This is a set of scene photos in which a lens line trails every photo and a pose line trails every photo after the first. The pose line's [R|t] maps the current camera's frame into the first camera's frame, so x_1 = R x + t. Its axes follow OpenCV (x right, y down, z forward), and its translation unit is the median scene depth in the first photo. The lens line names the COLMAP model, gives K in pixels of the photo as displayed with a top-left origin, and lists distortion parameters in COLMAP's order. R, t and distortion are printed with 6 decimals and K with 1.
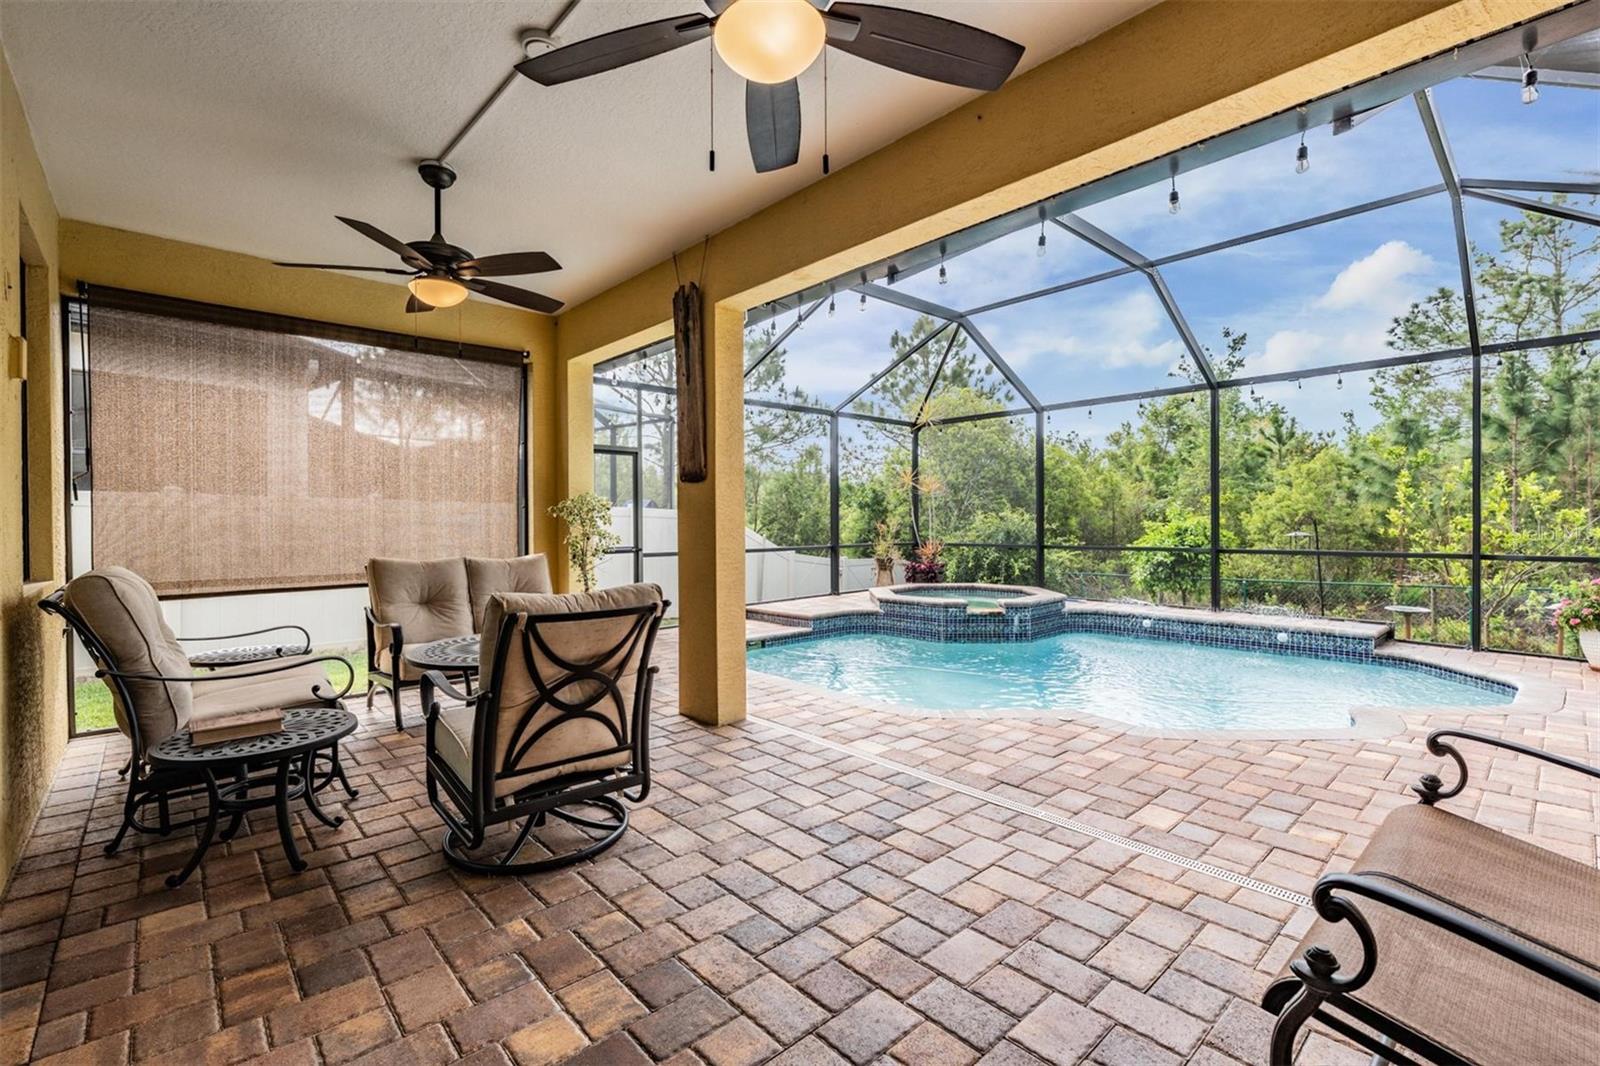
lens RADIAL K [[700.6, 0, 804.0], [0, 700.6, 528.2], [0, 0, 1]] dist [-0.000999, 0.000279]
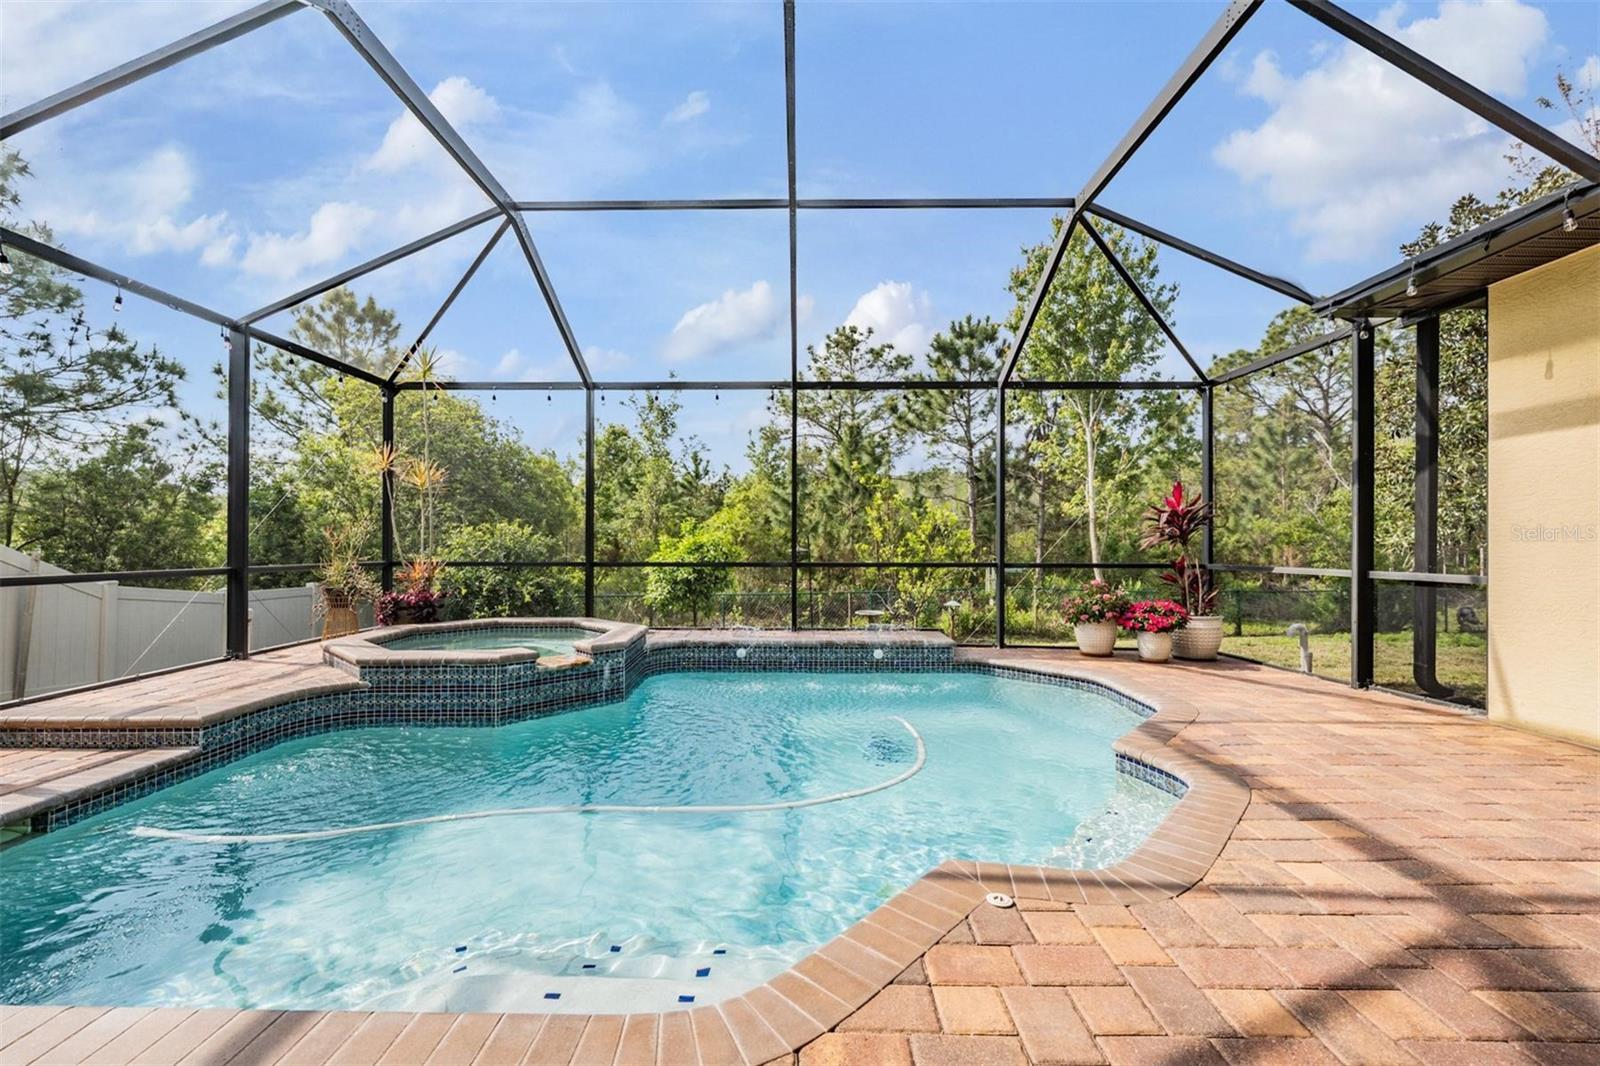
lens RADIAL K [[642.0, 0, 794.6], [0, 642.0, 544.7], [0, 0, 1]] dist [-0.011041, 0.001268]
pose [[0.679023, 0.009043, 0.734061, -0.026205], [-0.000154, 0.999926, -0.012175, 0.013084], [-0.734117, 0.008154, 0.678974, 0.357459]]
